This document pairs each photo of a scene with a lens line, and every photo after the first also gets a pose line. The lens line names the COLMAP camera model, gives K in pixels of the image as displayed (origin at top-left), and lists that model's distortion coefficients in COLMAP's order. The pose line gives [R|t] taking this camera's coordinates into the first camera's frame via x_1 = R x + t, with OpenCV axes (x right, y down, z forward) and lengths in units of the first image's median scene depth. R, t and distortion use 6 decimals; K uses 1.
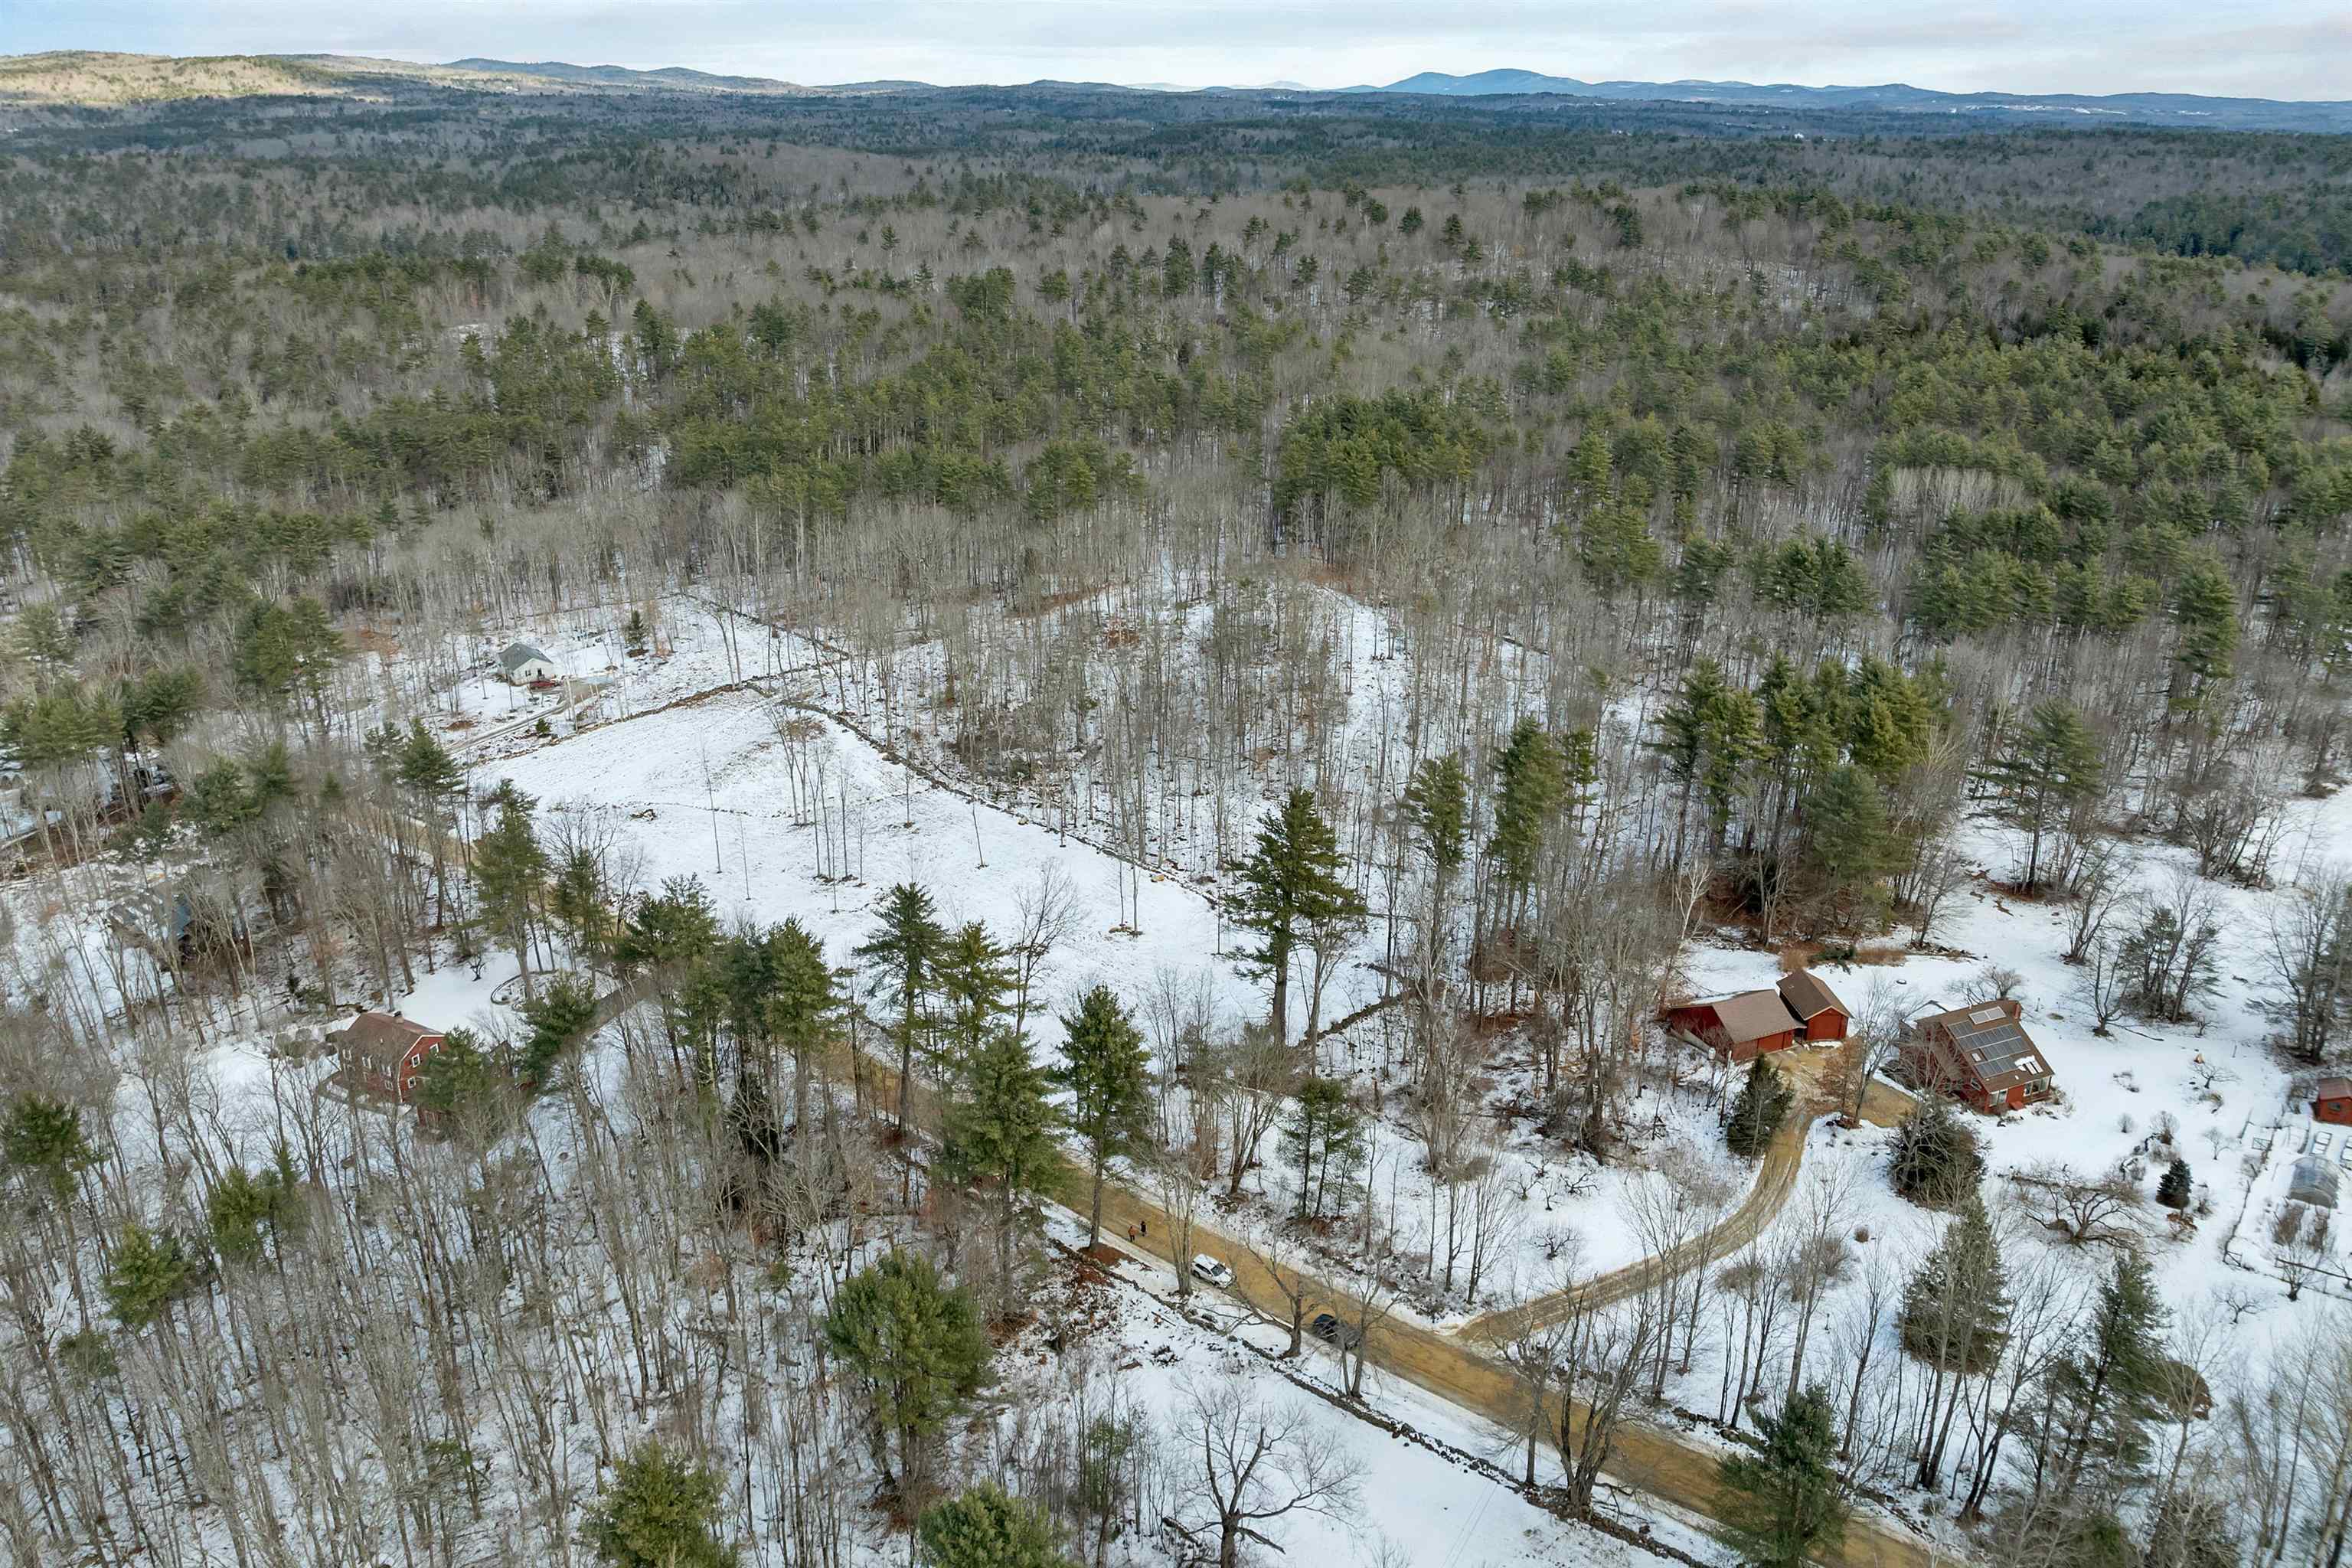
lens RADIAL K [[1656.6, 0, 1176.0], [0, 1656.6, 784.0], [0, 0, 1]] dist [-0.036660, 0.006100]
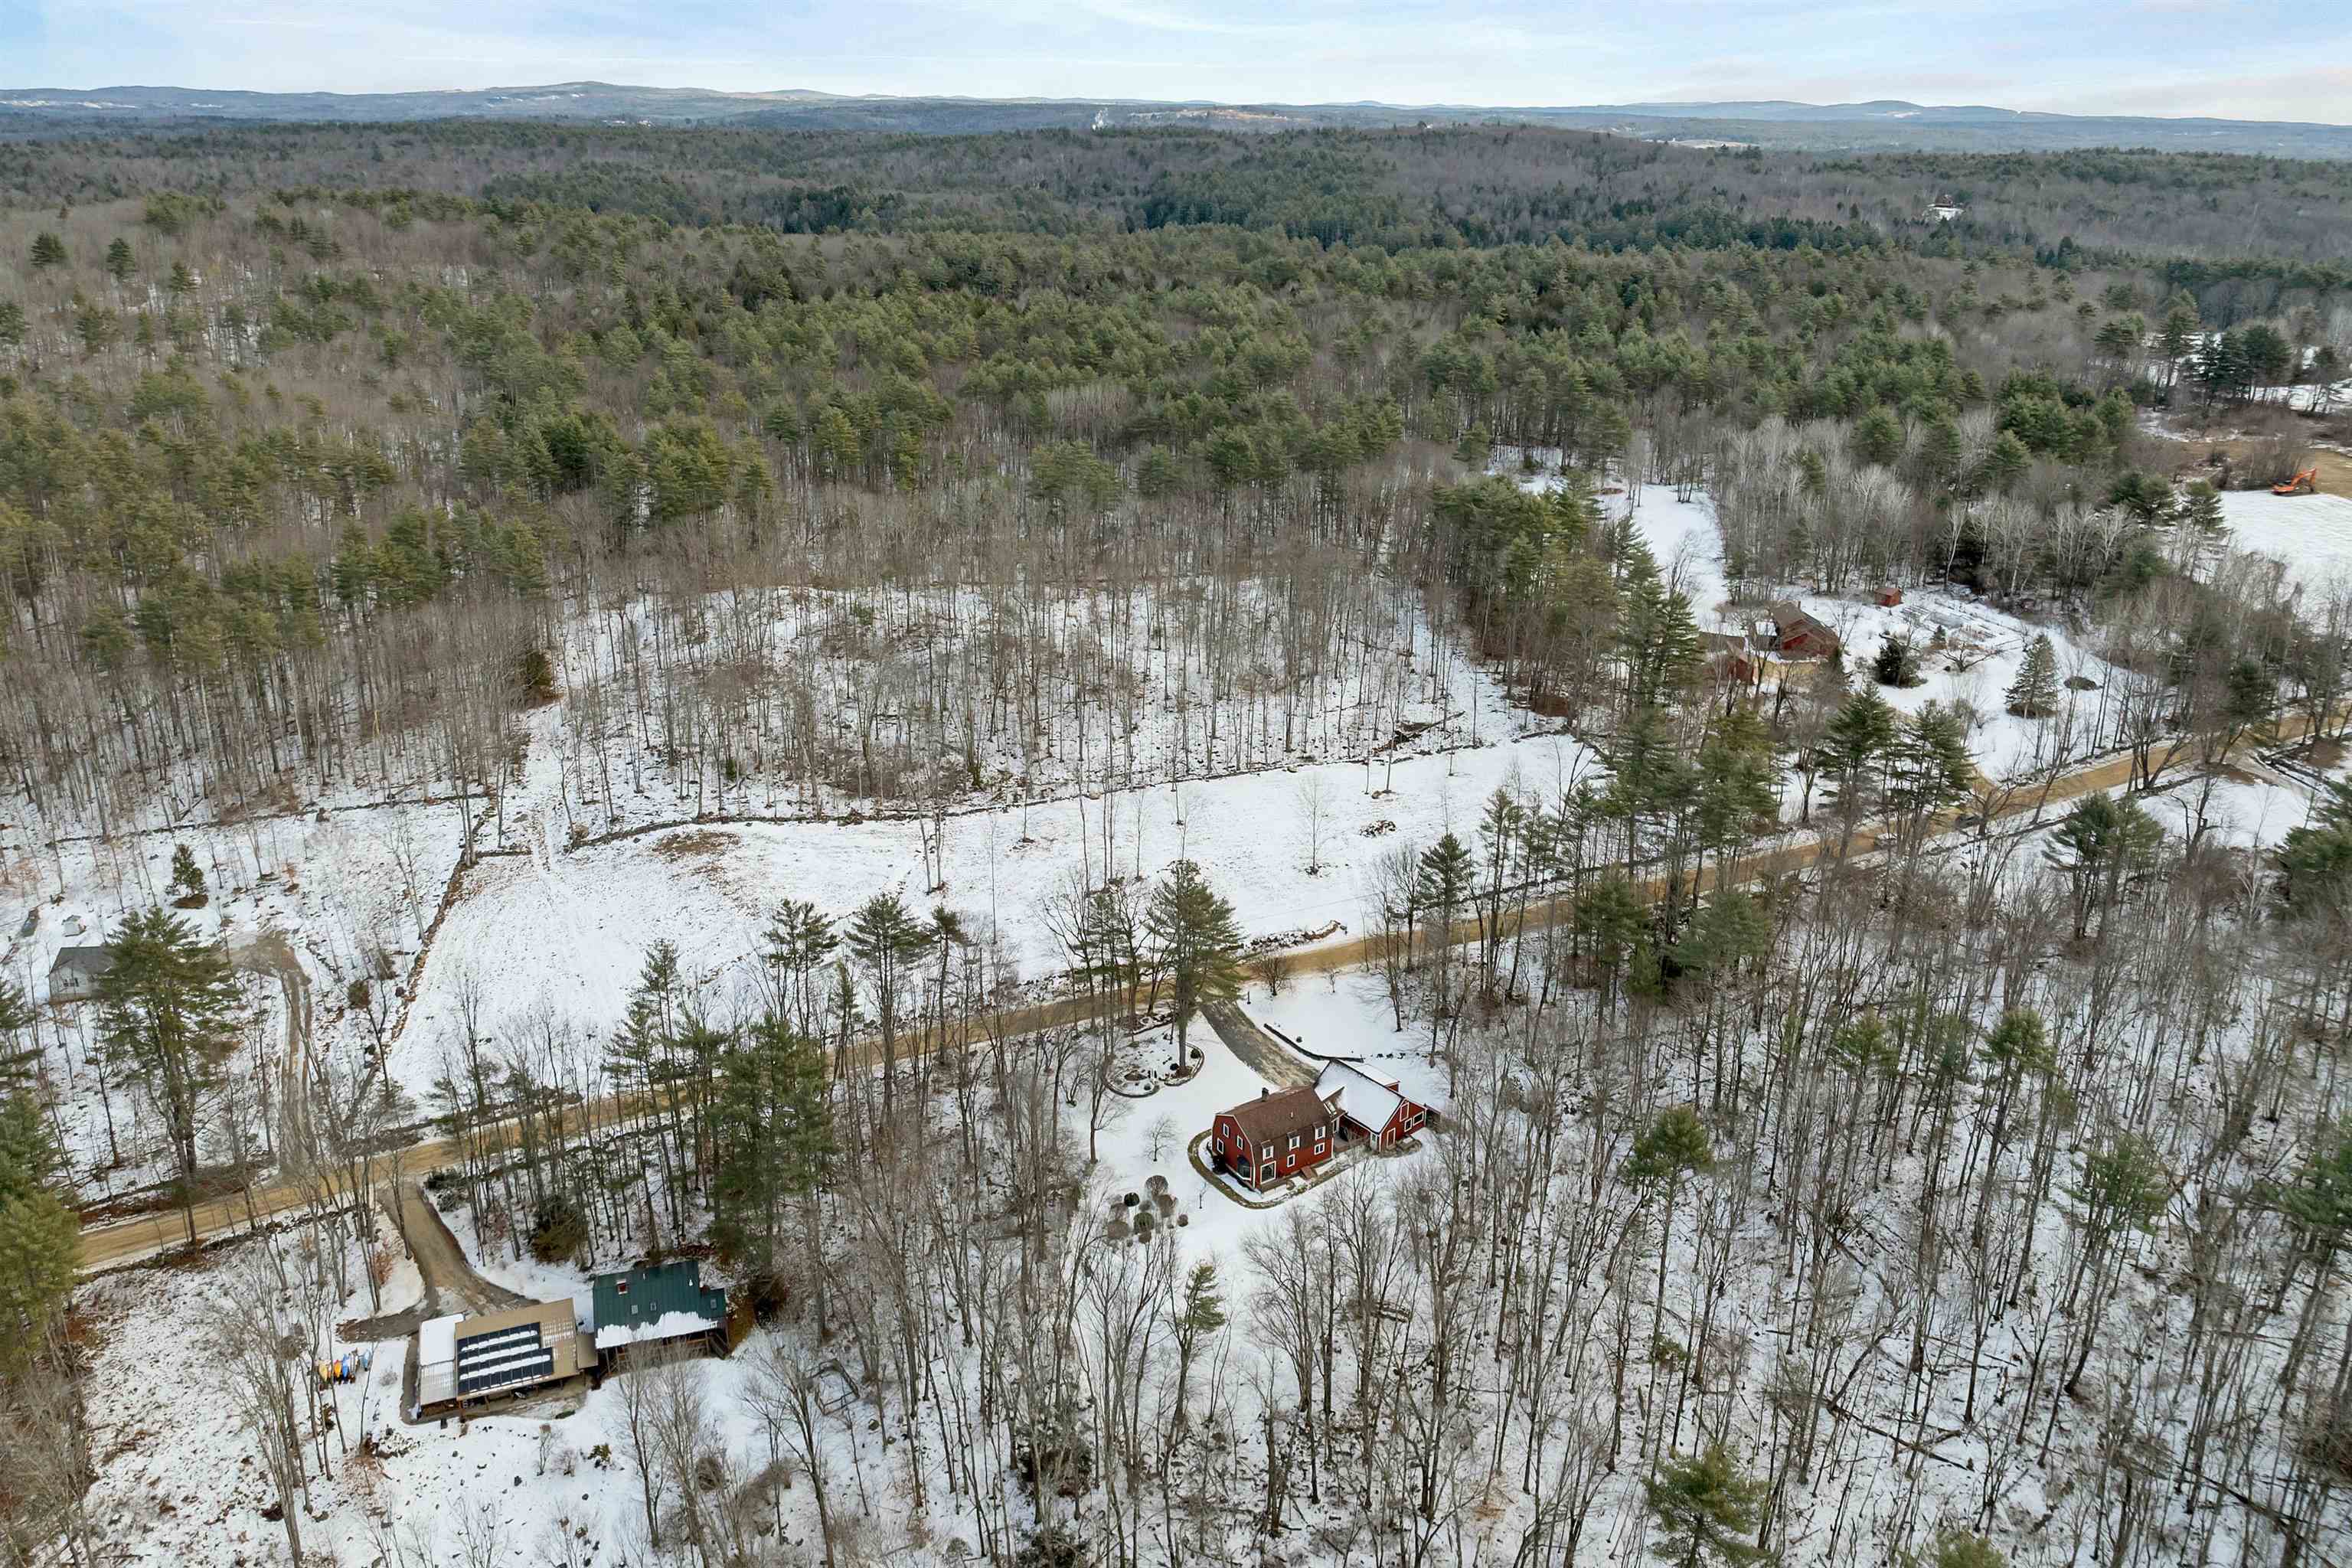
lens RADIAL K [[1679.3, 0, 1178.7], [0, 1679.3, 699.0], [0, 0, 1]] dist [-0.036044, -0.003679]
pose [[0.491448, -0.291704, 0.820602, -0.635894], [0.328805, 0.934652, 0.135329, -0.111288], [-0.806453, 0.203311, 0.555246, 0.243310]]
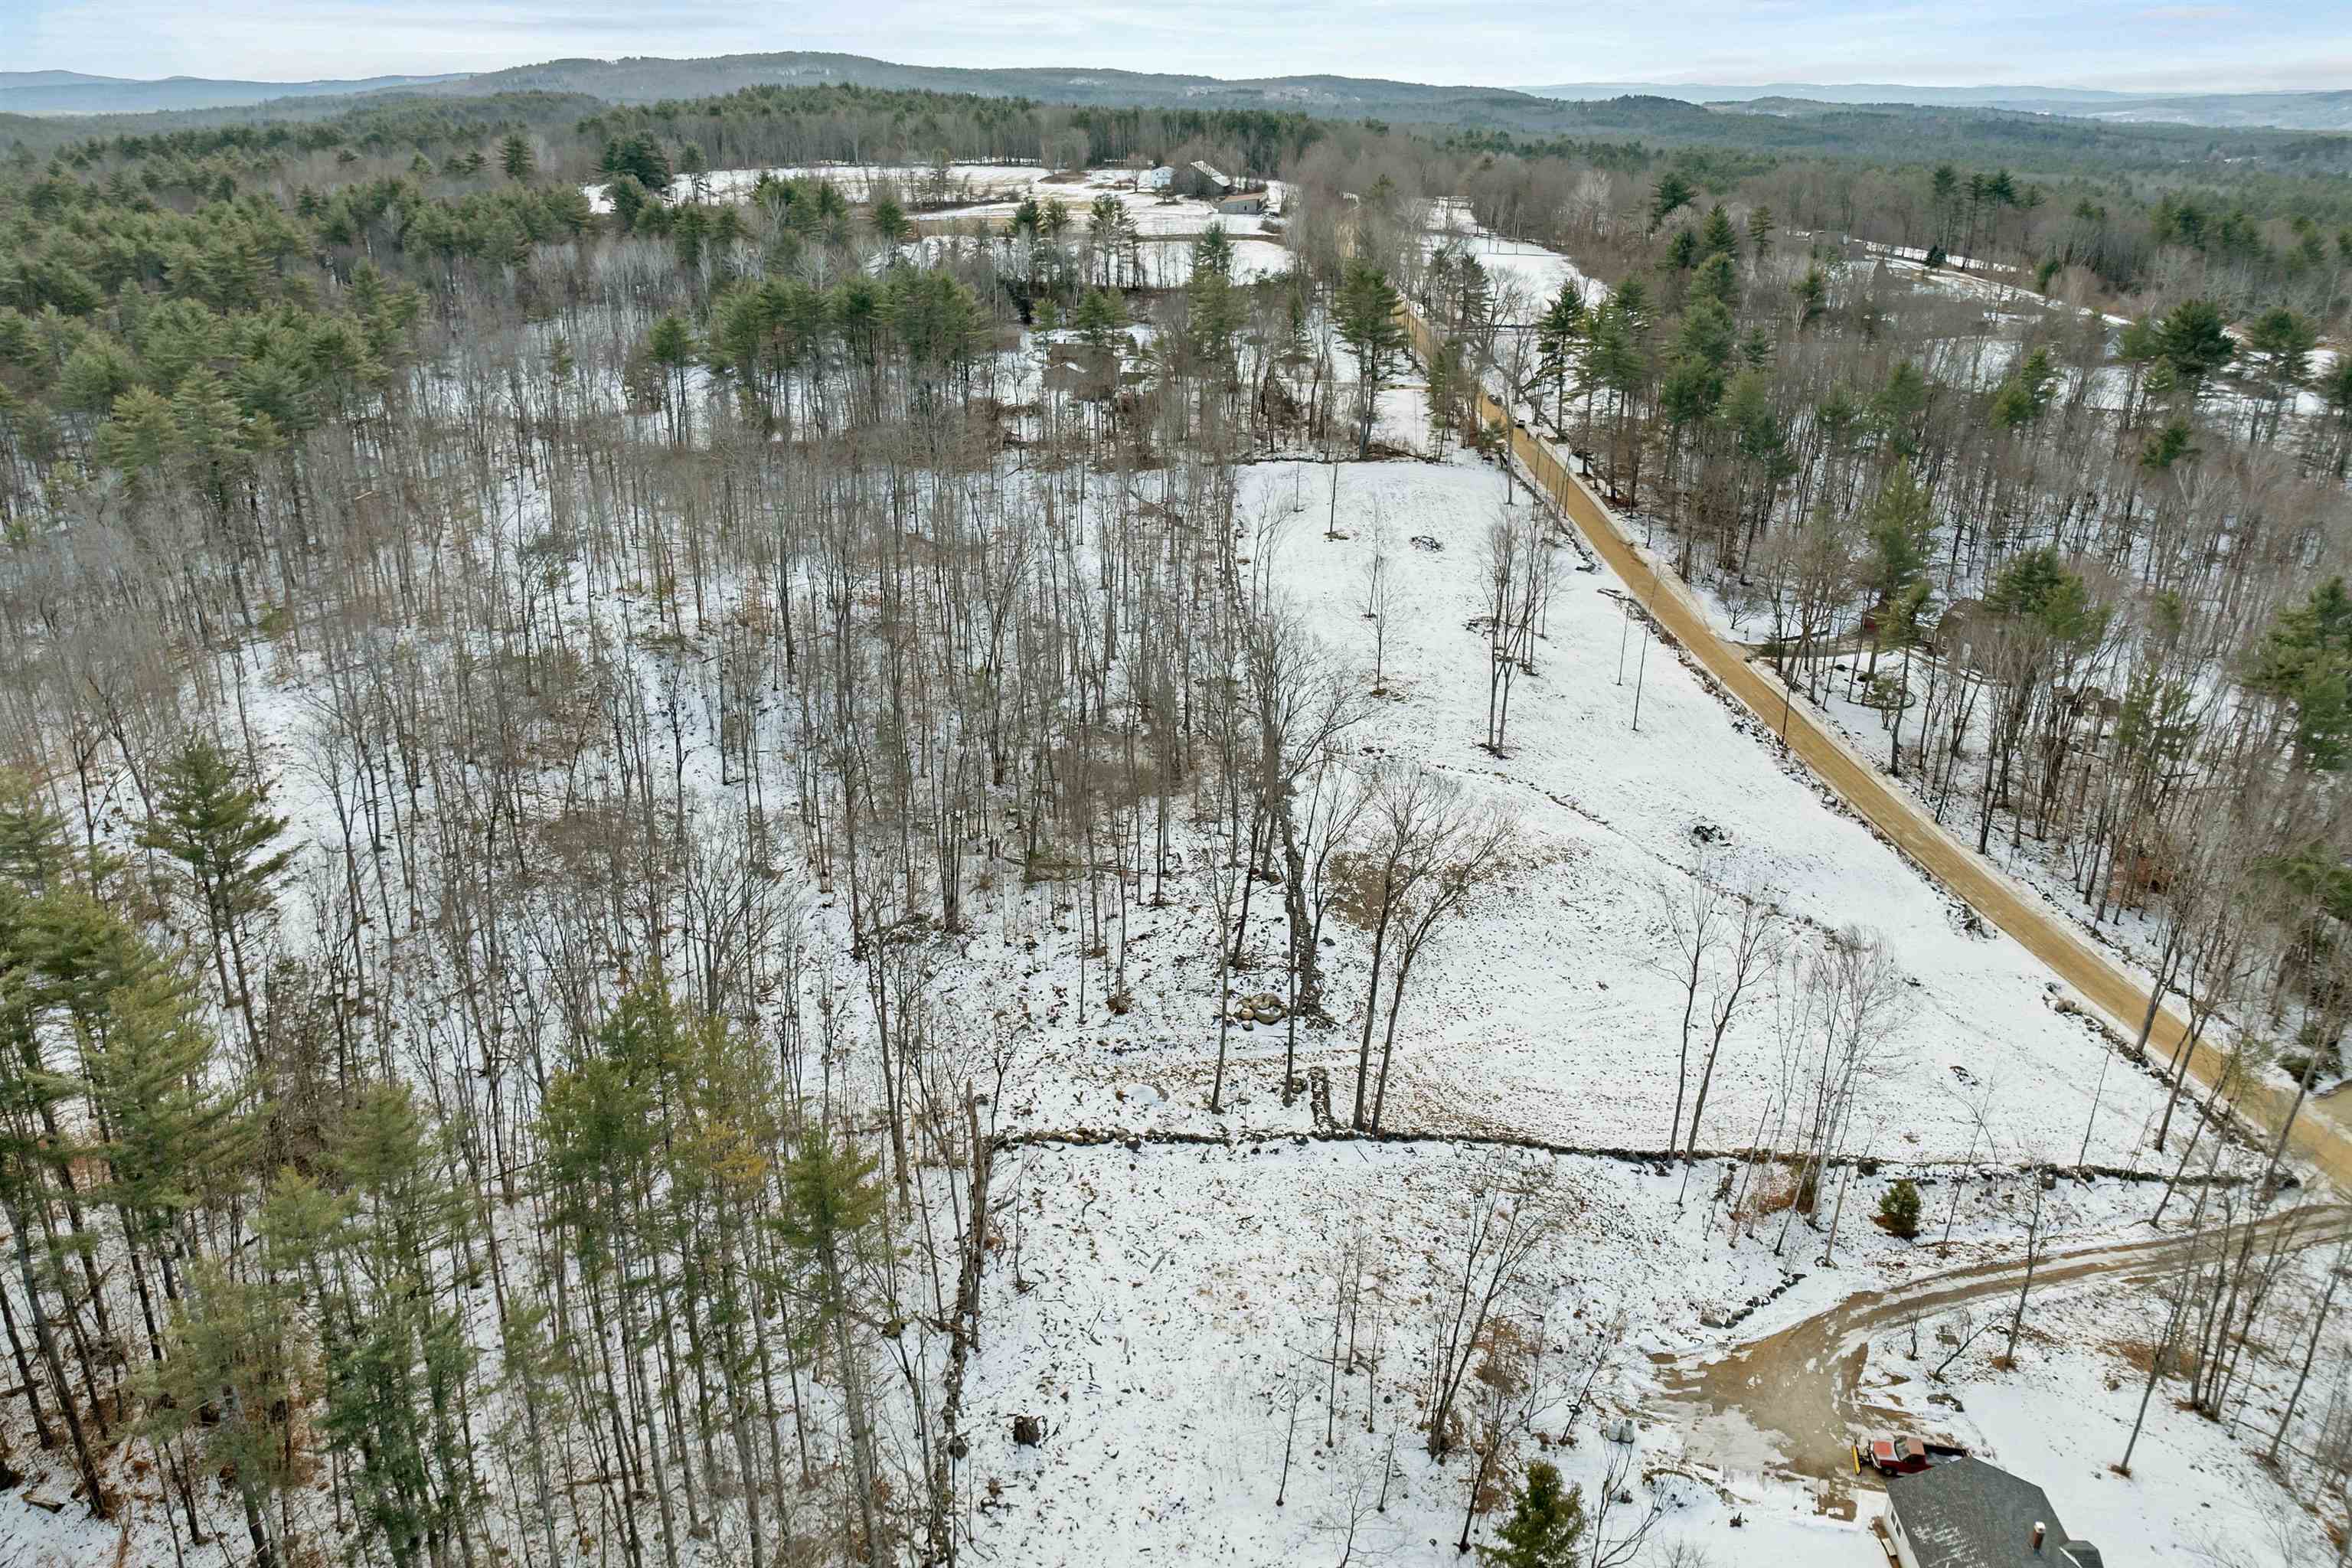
lens RADIAL K [[1682.9, 0, 1174.7], [0, 1682.9, 778.1], [0, 0, 1]] dist [-0.038678, 0.005983]
pose [[-0.782968, -0.244894, 0.571829, -0.373027], [0.231994, 0.737971, 0.633701, -0.315843], [-0.577183, 0.628829, -0.520993, 1.025627]]
